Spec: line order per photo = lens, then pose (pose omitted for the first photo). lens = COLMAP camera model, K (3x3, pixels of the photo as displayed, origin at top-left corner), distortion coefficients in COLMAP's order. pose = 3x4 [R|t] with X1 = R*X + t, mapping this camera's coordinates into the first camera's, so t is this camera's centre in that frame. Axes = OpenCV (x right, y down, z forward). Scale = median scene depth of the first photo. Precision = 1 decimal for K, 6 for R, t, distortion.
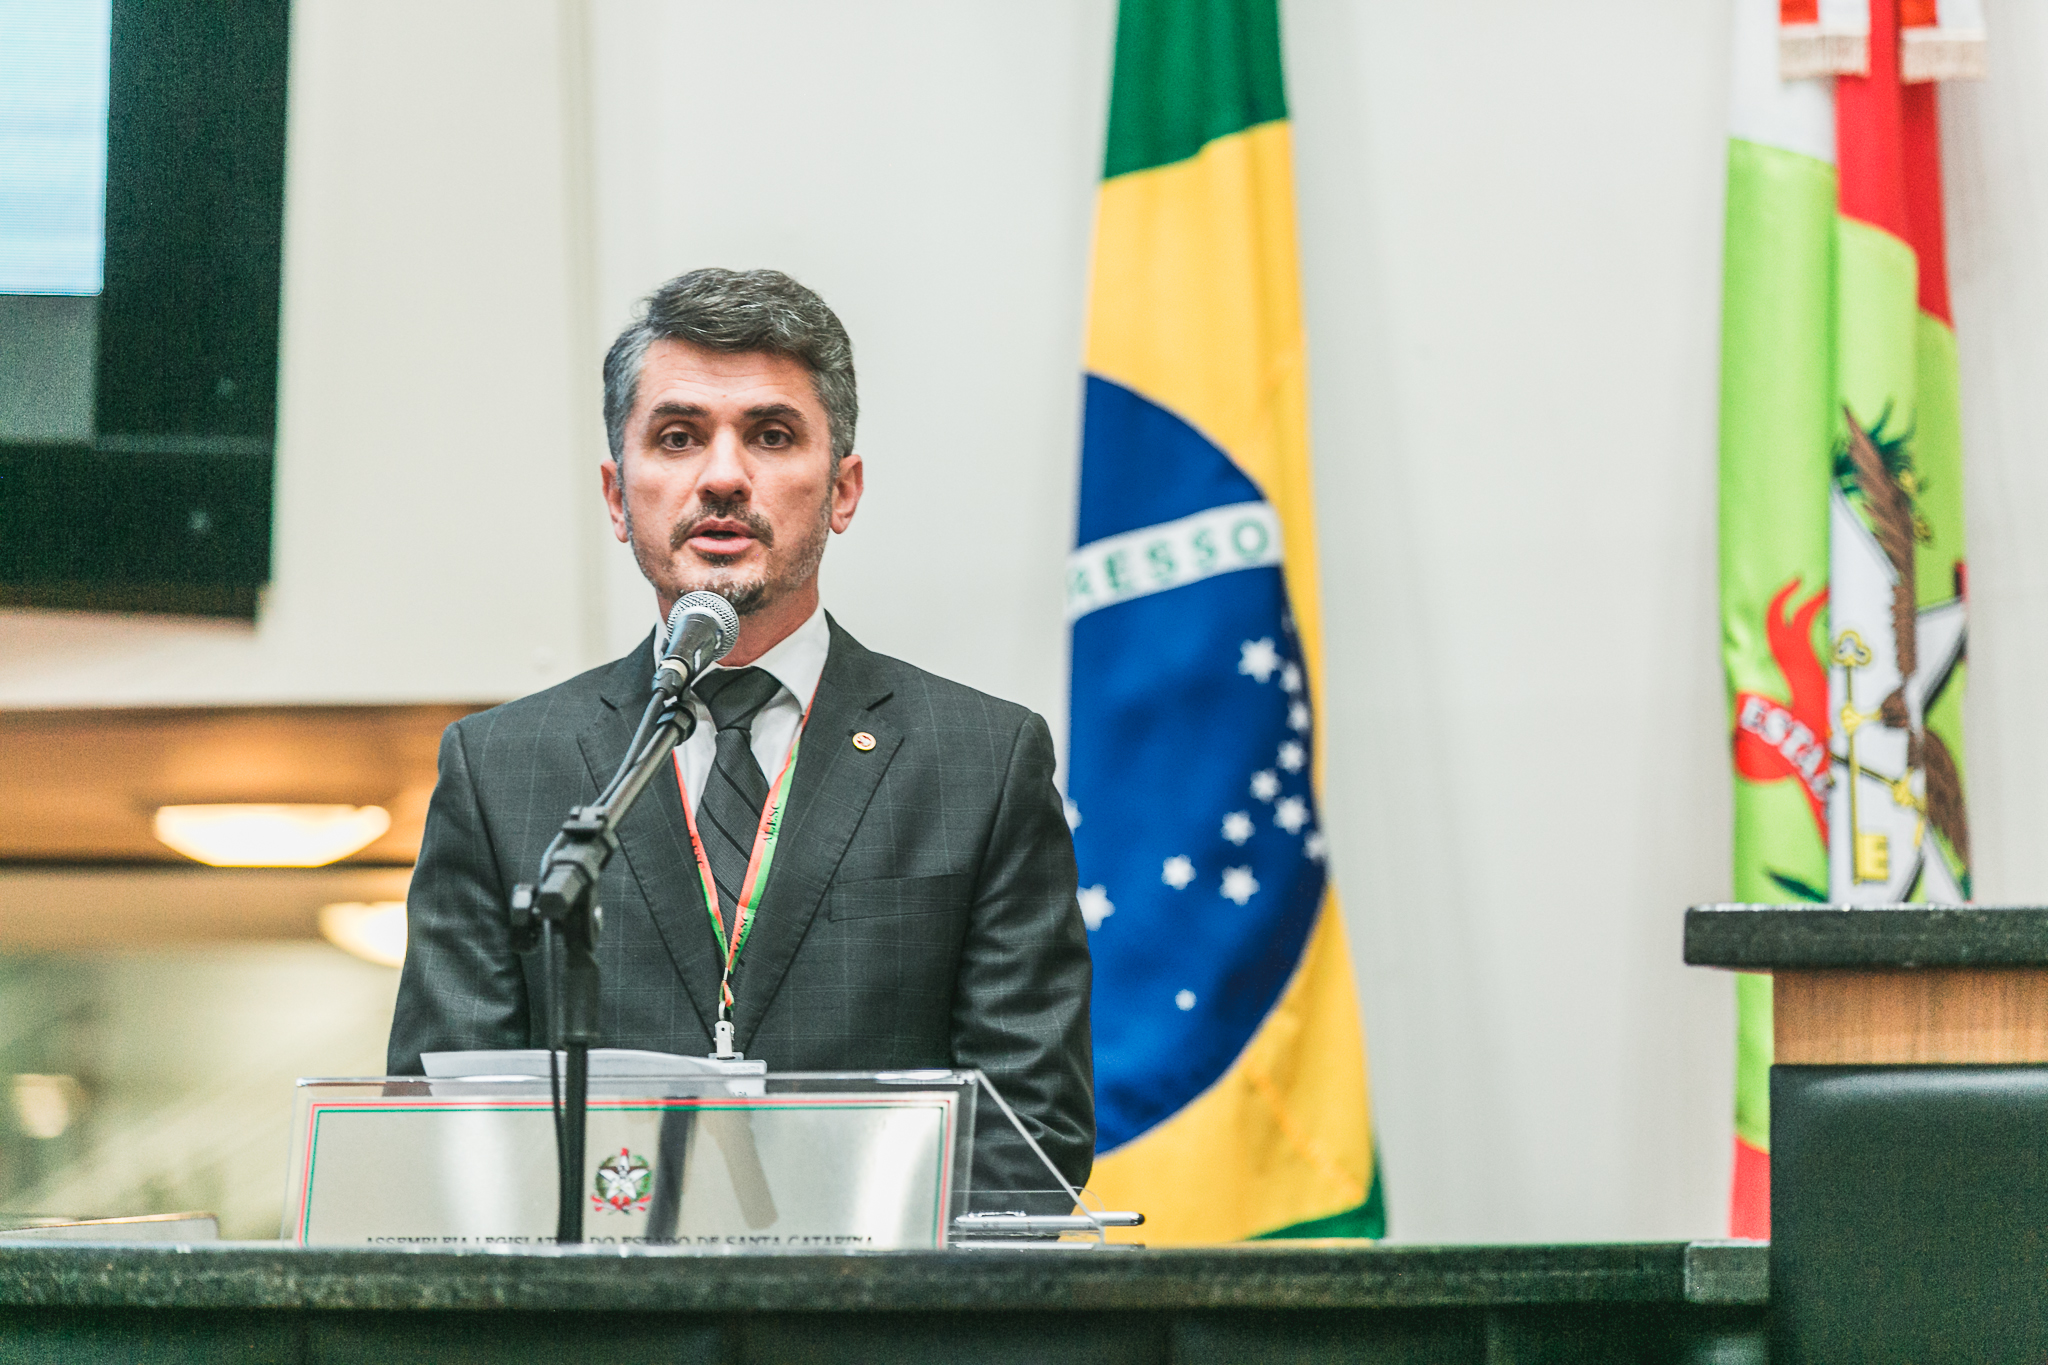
lens RADIAL K [[9854.7, 0, 1024.0], [0, 9854.7, 682.5], [0, 0, 1]] dist [-0.064413, 4.874931]
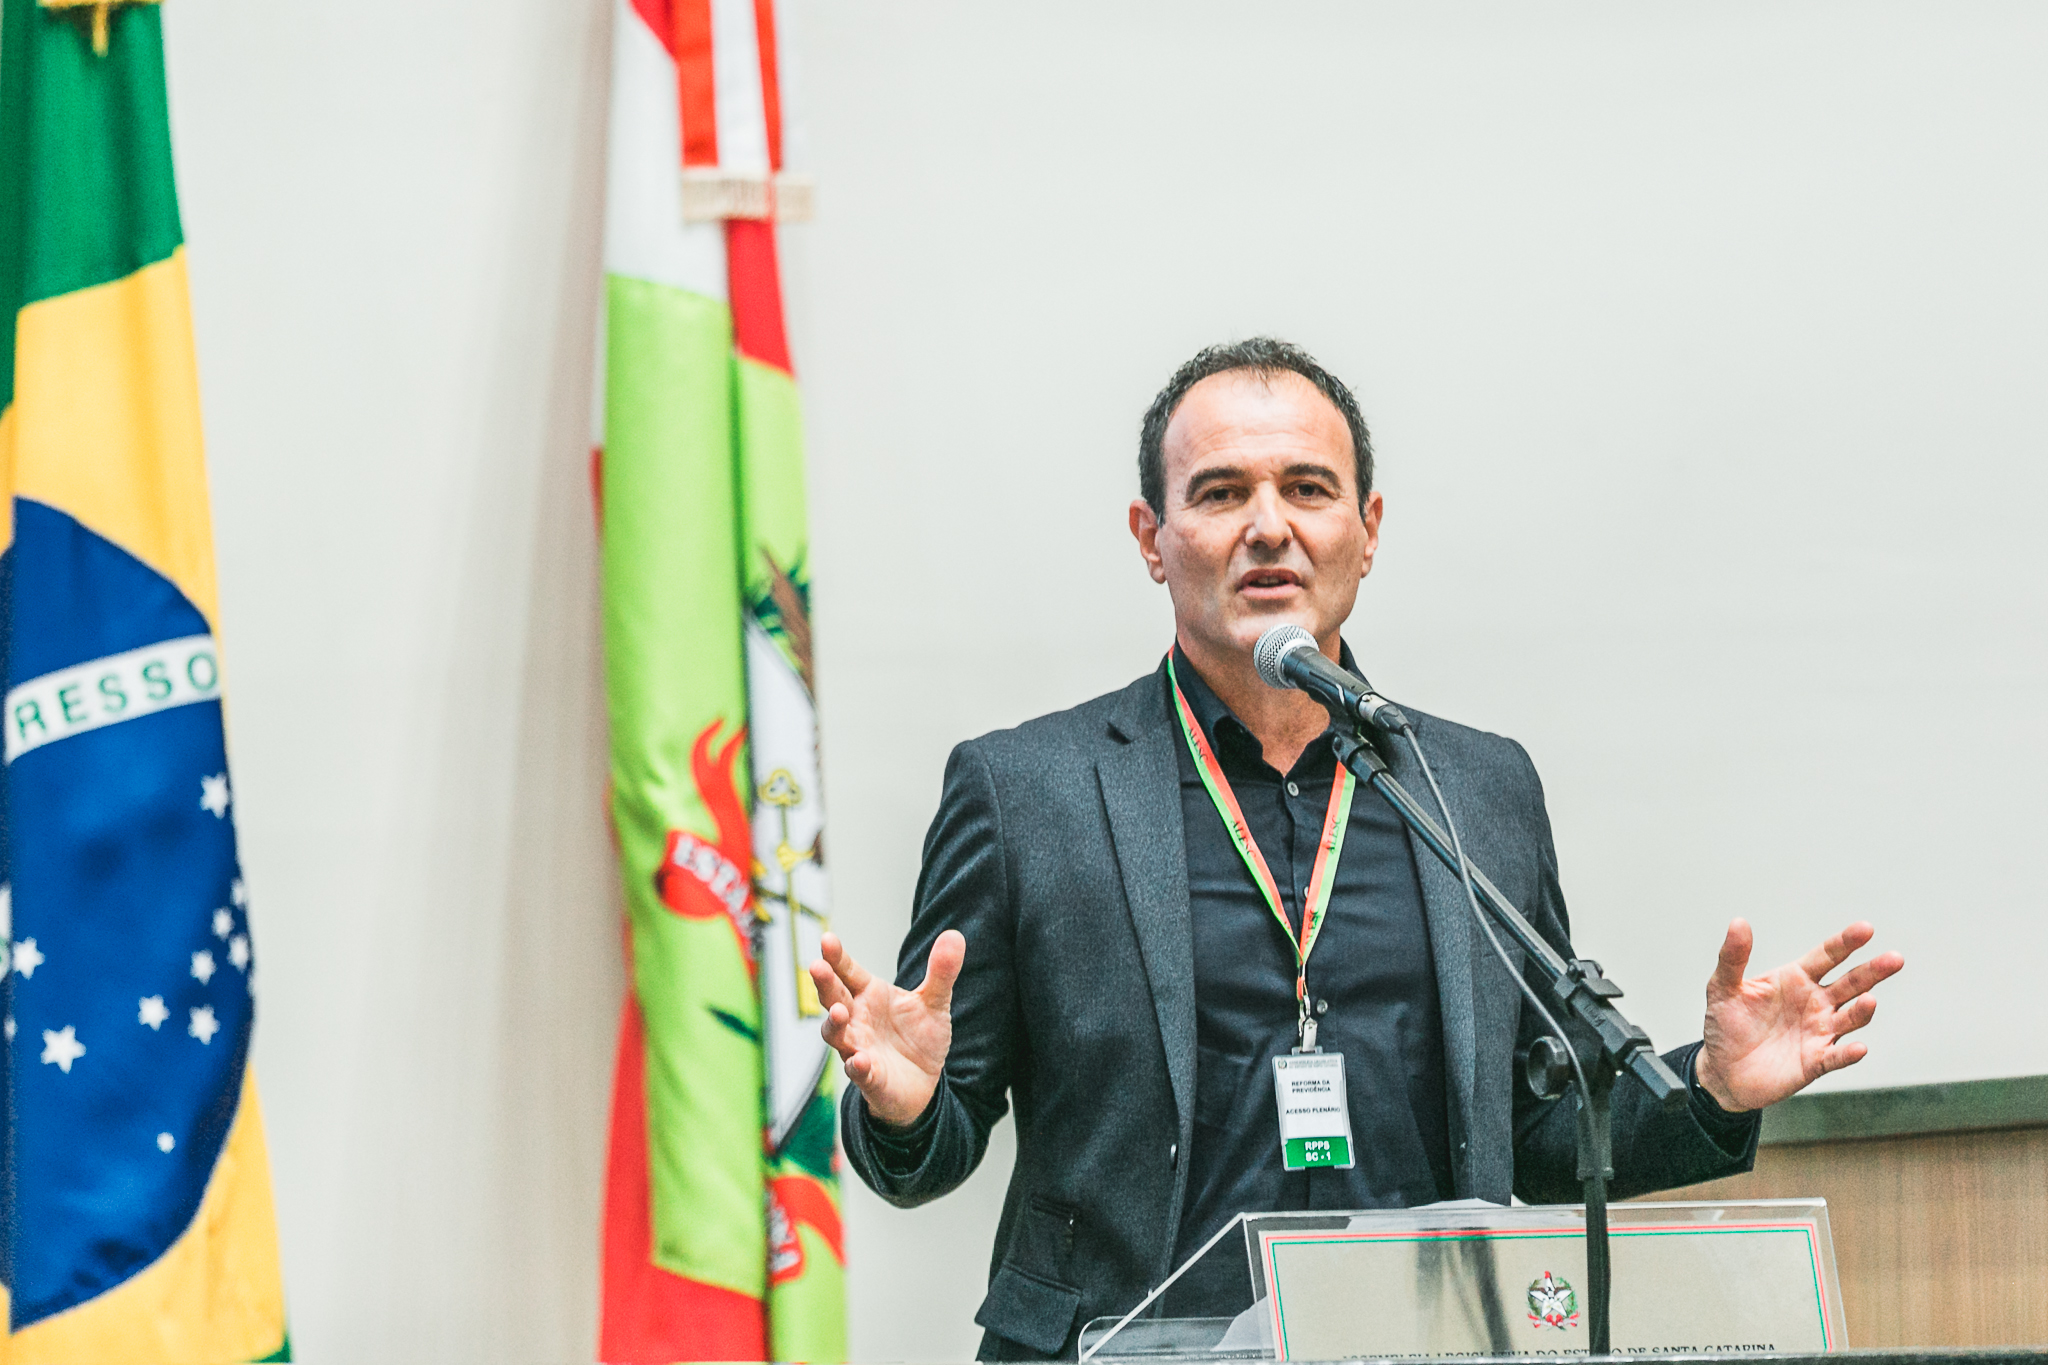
lens RADIAL K [[12748.7, 0, 1024.0], [0, 12748.7, 682.5], [0, 0, 1]] dist [0.163835, 7.463015]
pose [[0.810944, 0.008953, 0.585055, -0.664601], [-0.006602, 0.999959, -0.006152, -0.006322], [-0.585086, 0.001126, 0.810970, -0.079606]]
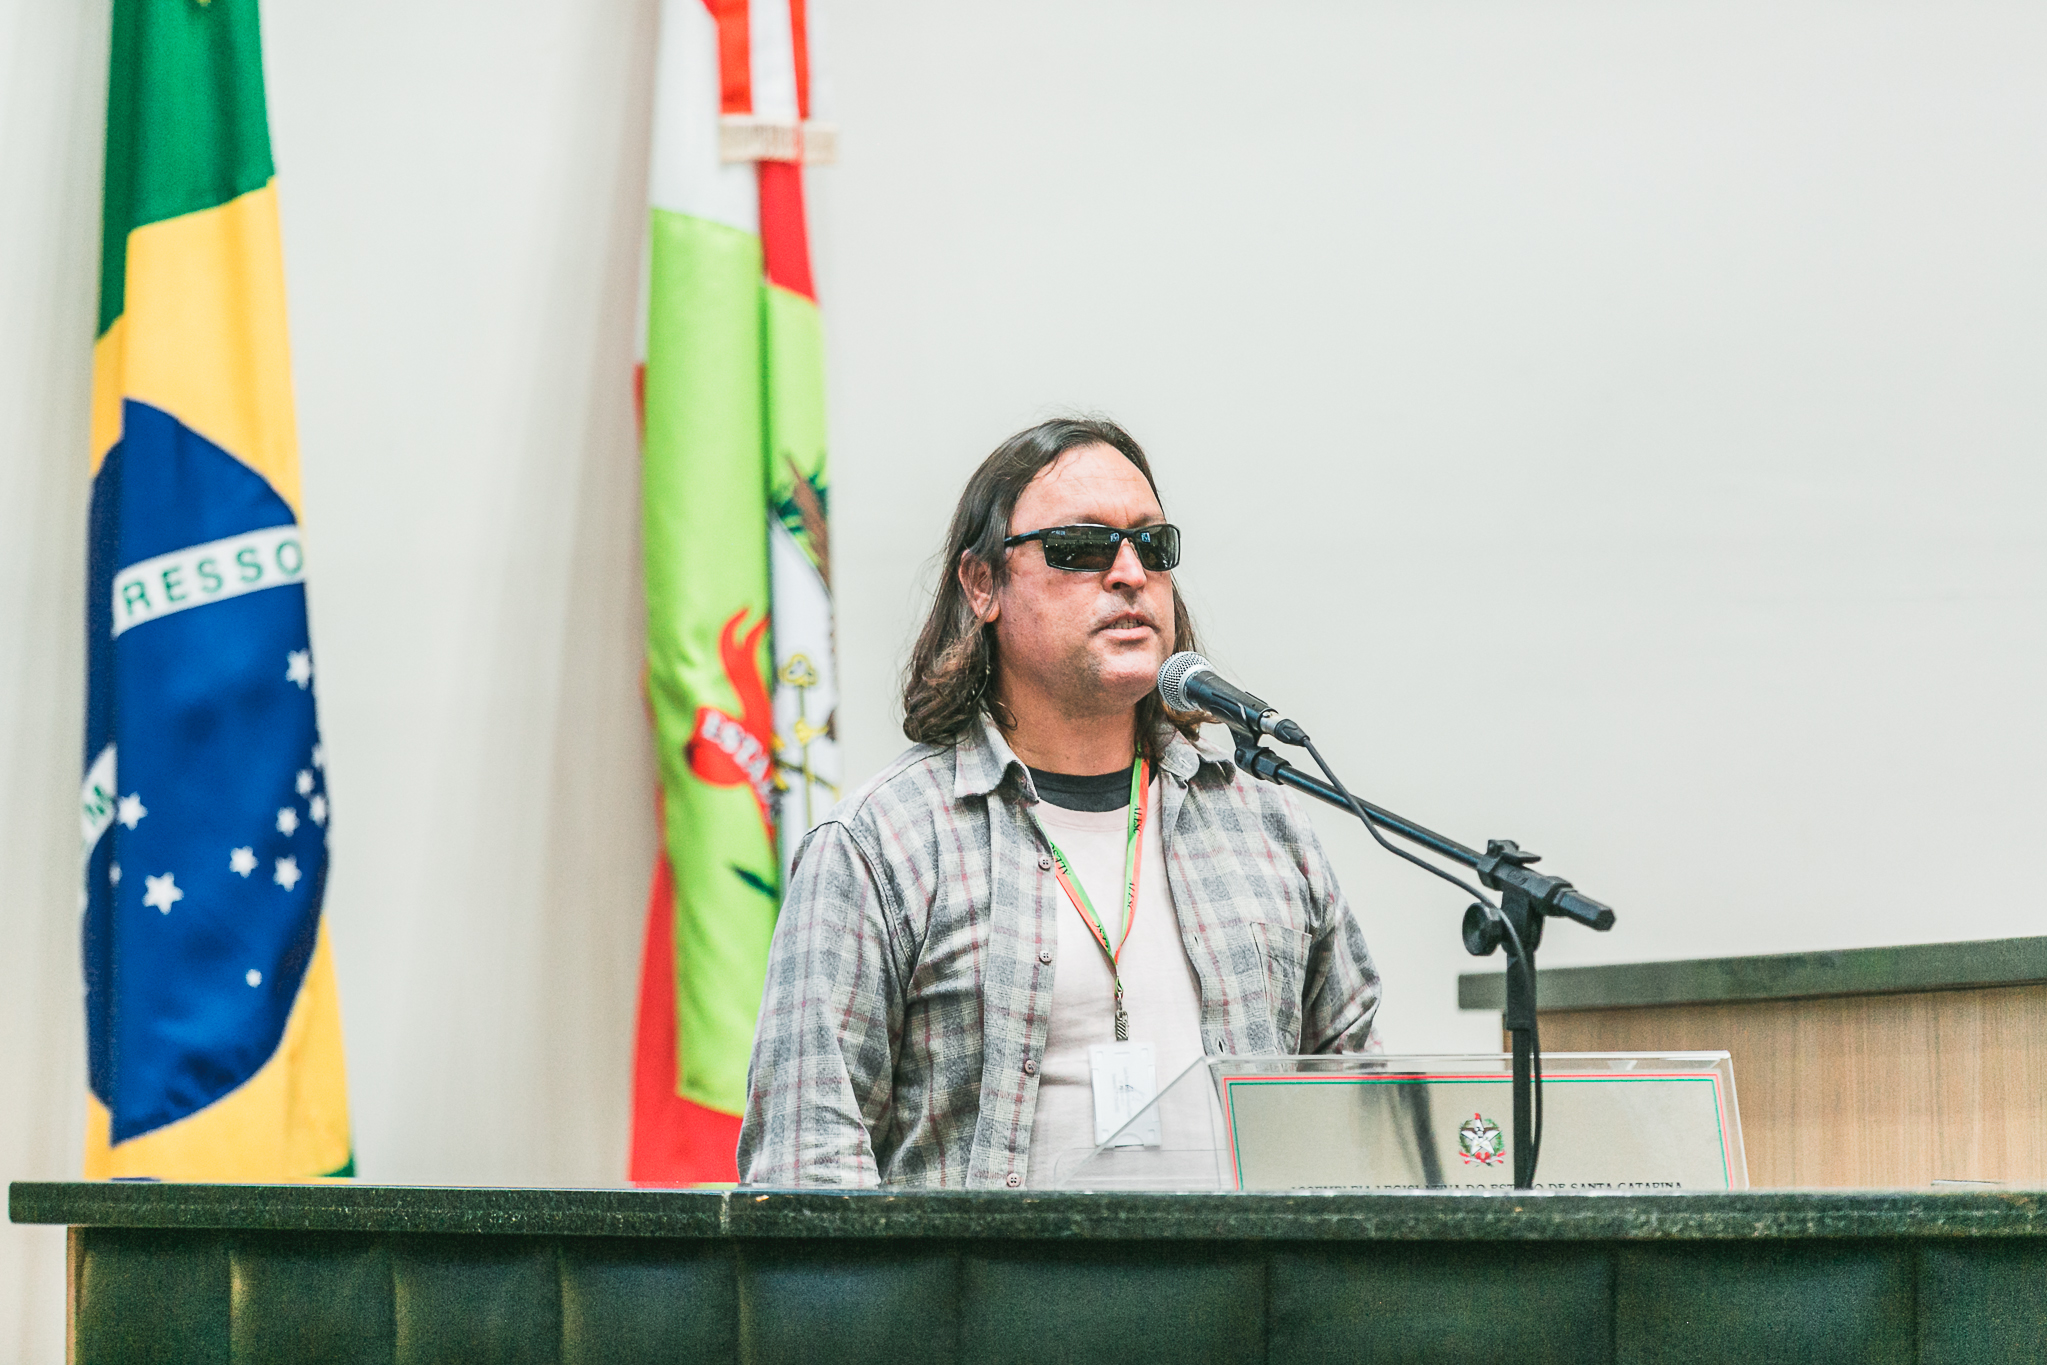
lens RADIAL K [[12742.4, 0, 1023.5], [0, 12742.4, 682.5], [0, 0, 1]] dist [0.163835, 7.463015]
pose [[0.795034, 0.016218, 0.606348, -0.785220], [-0.024812, 0.999675, 0.005795, -0.011153], [-0.606057, -0.019652, 0.795179, -0.181797]]
